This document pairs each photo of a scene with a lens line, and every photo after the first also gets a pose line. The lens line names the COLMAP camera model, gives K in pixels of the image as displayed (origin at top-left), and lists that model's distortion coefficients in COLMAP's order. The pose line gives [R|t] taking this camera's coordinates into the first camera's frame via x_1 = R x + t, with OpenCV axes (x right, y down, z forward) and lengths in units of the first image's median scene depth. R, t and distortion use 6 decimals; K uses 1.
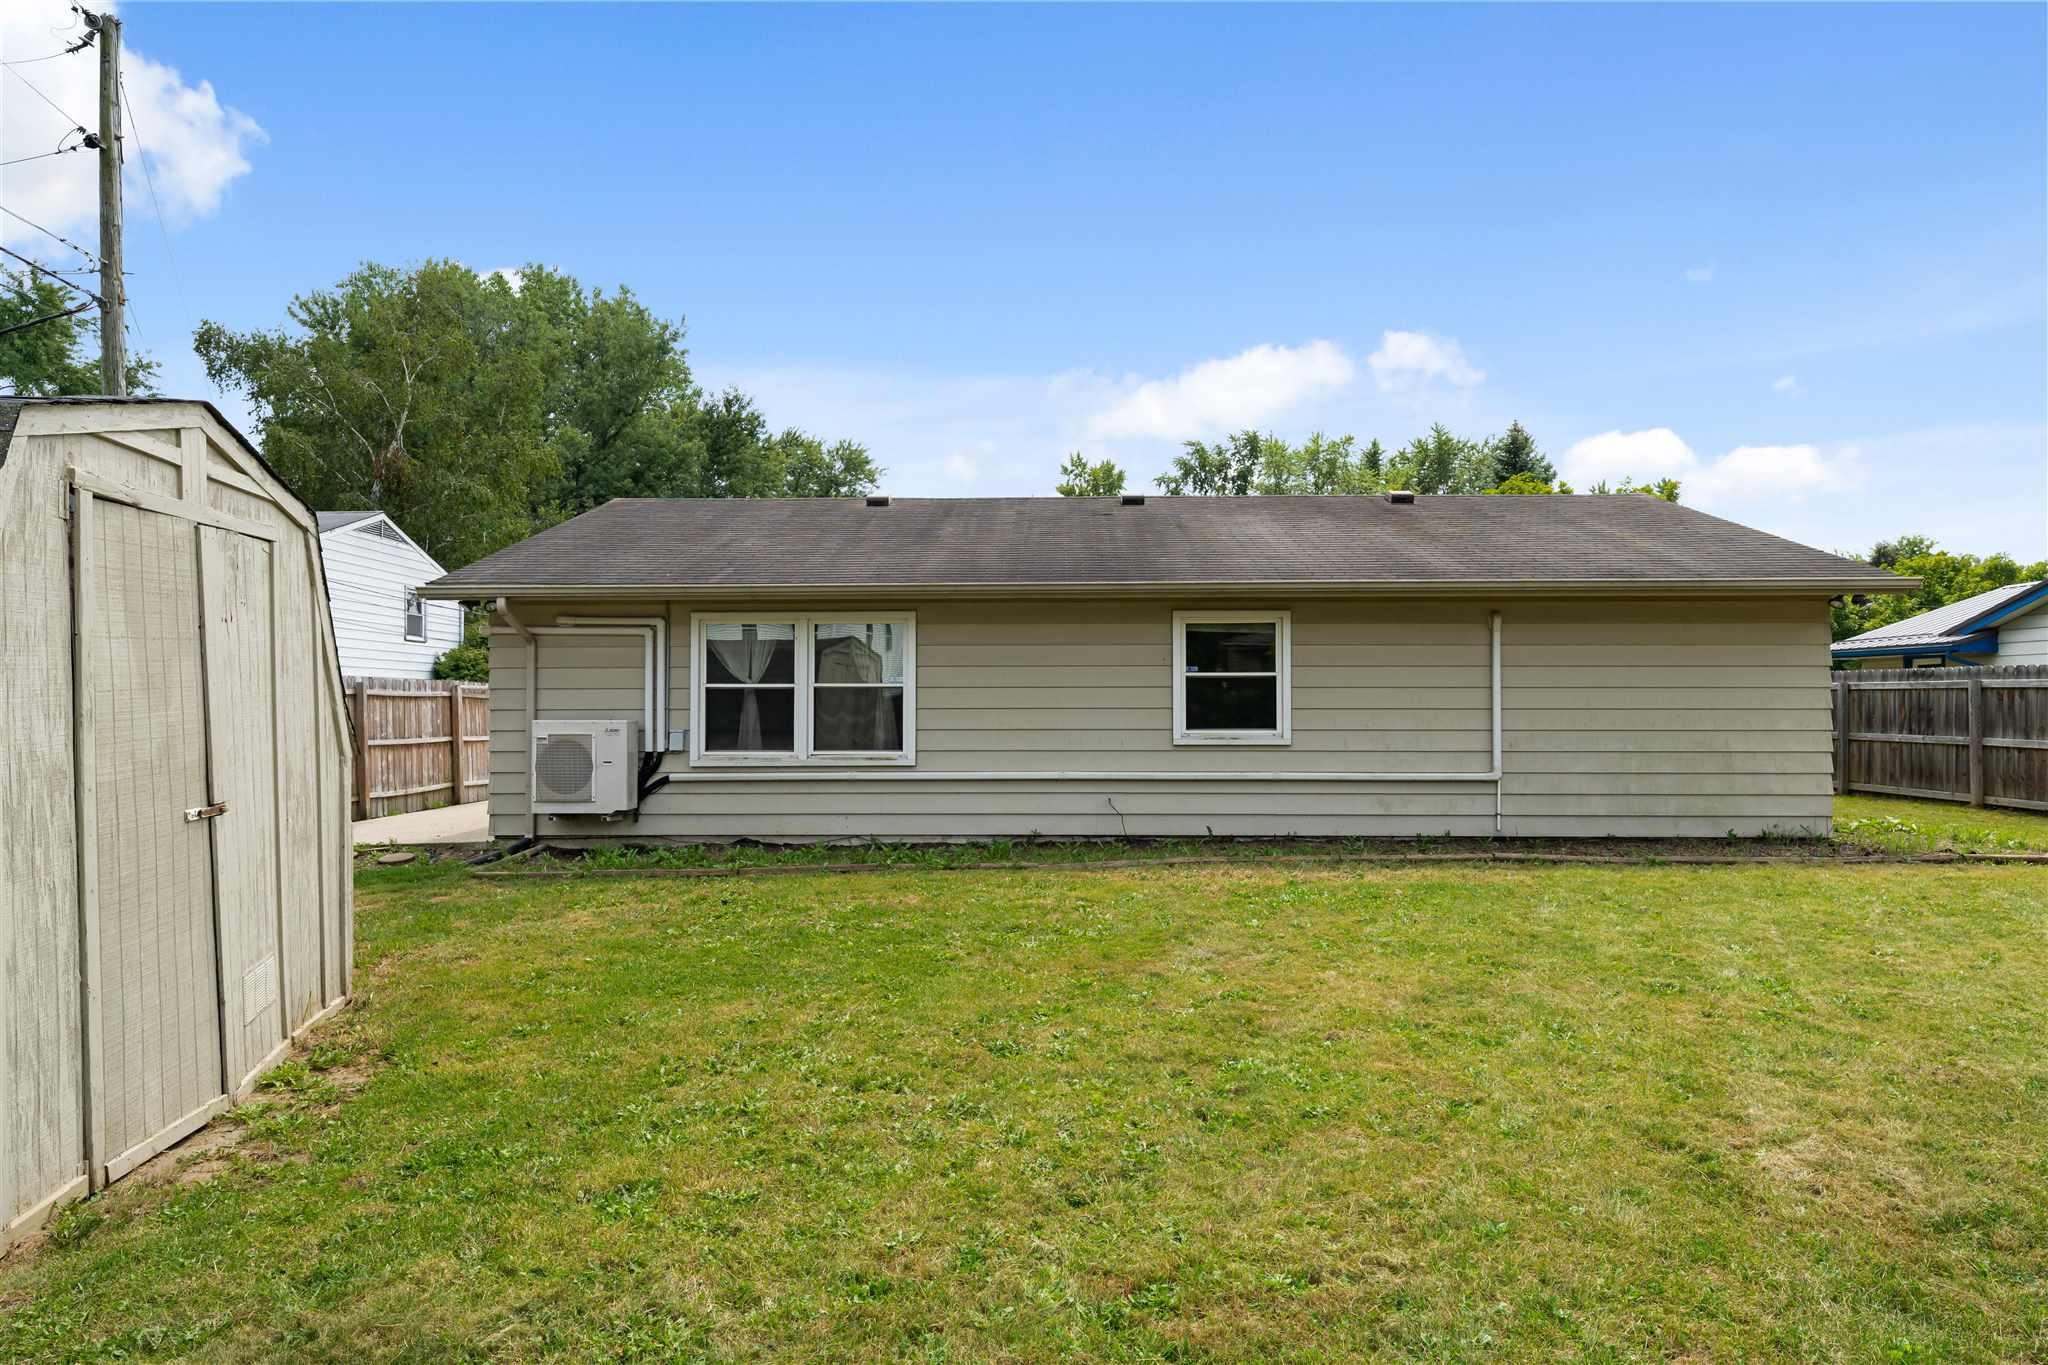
lens RADIAL K [[1207.0, 0, 1021.4], [0, 1207.0, 710.1], [0, 0, 1]] dist [0.003469, 0.002567]
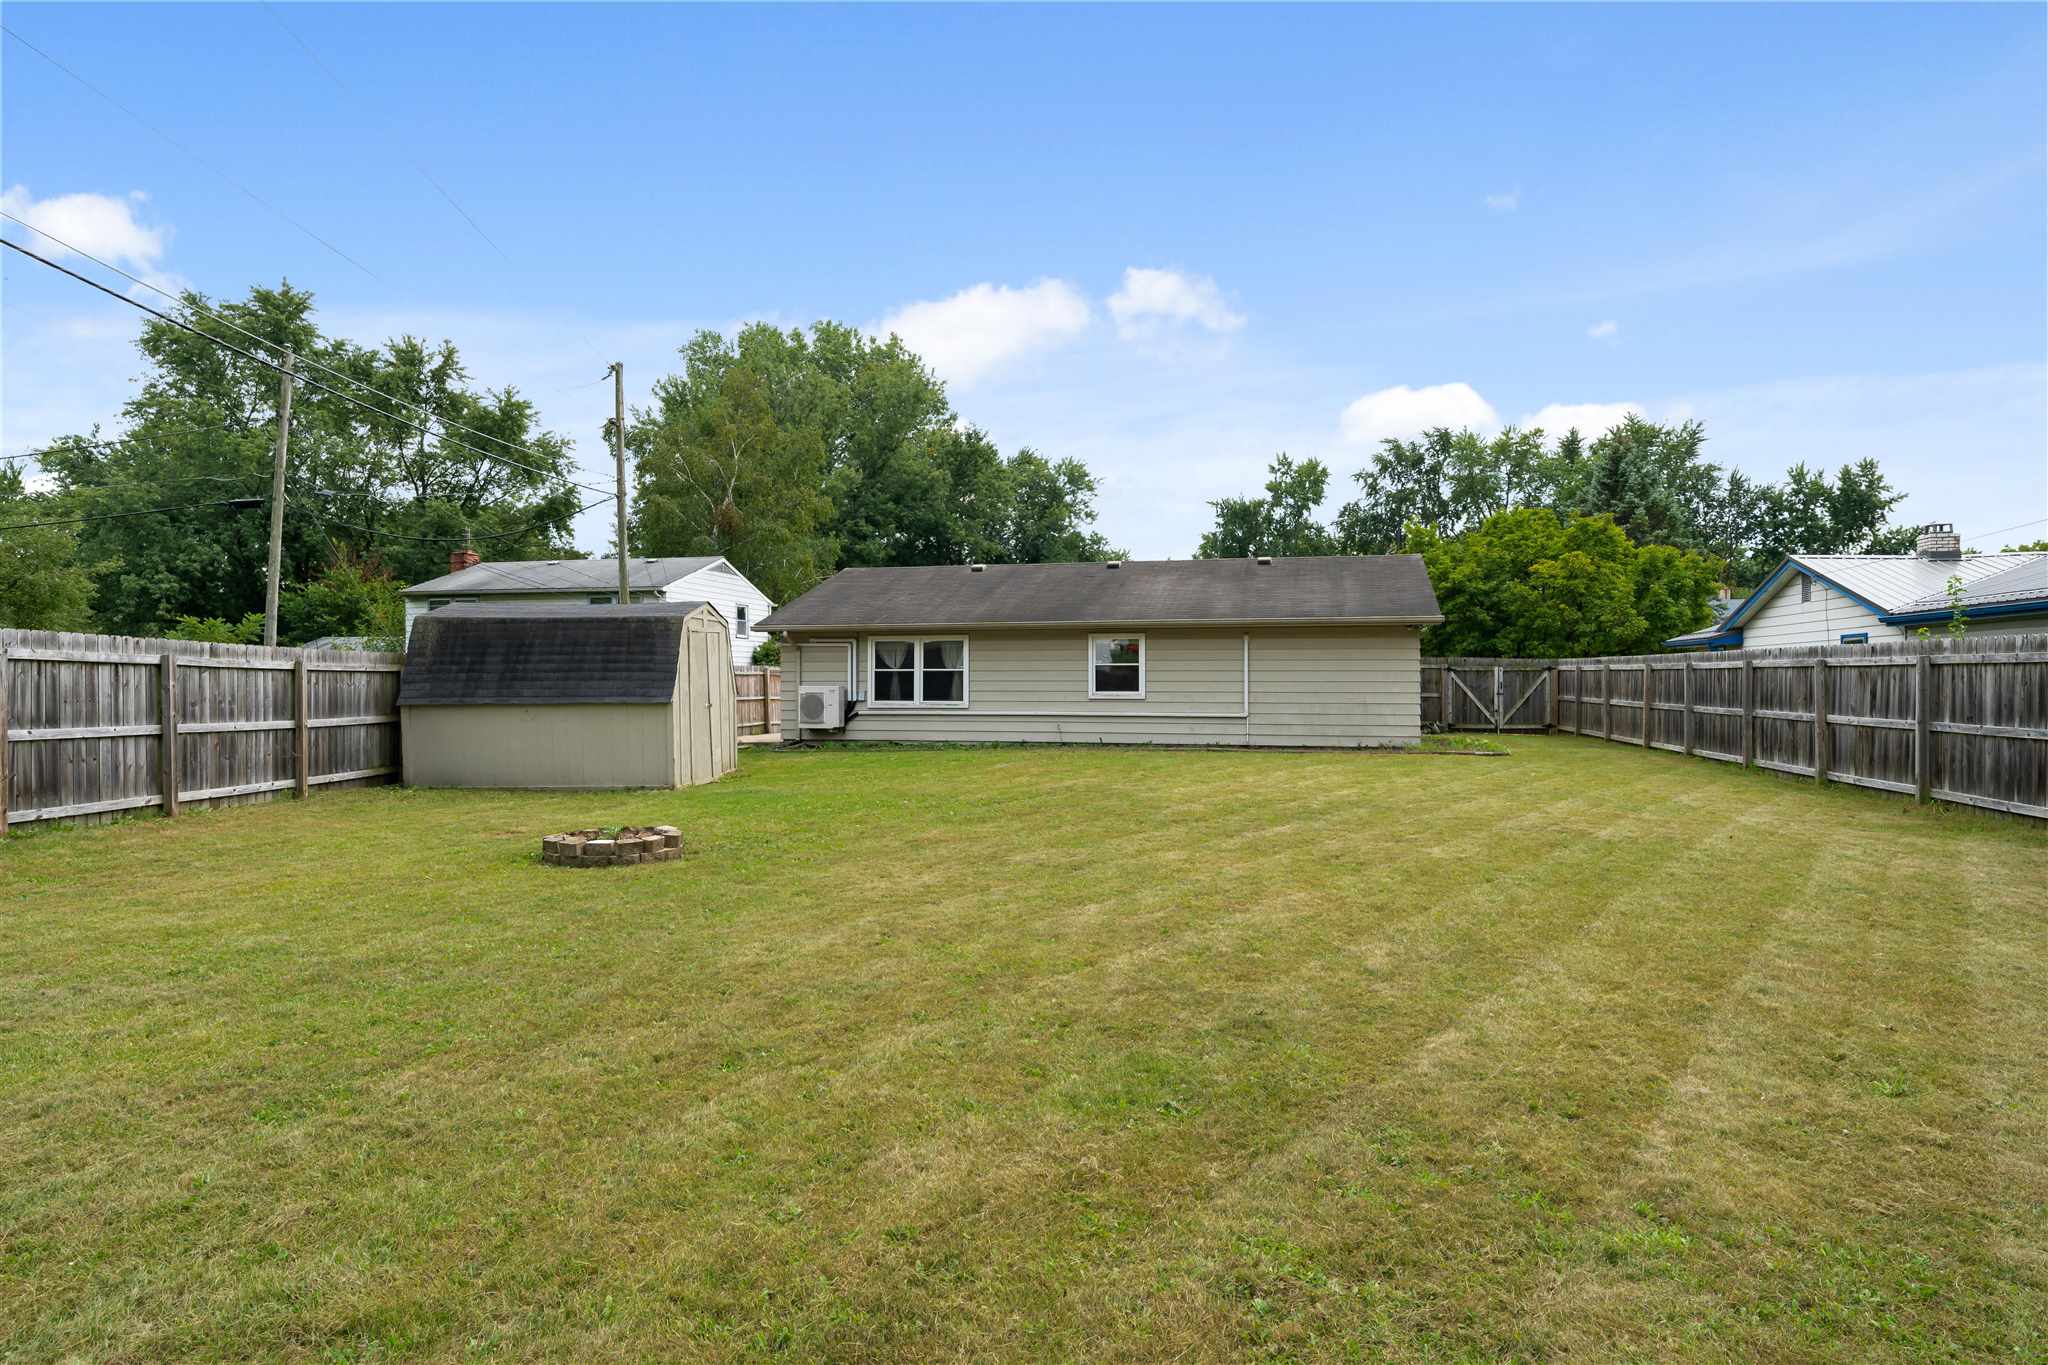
lens RADIAL K [[1207.0, 0, 1021.4], [0, 1207.0, 710.1], [0, 0, 1]] dist [0.003469, 0.002567]
pose [[0.973790, 0.006786, -0.227347, 0.231510], [-0.002106, 0.999781, 0.020822, 0.002660], [0.227438, -0.019797, 0.973591, -0.495672]]
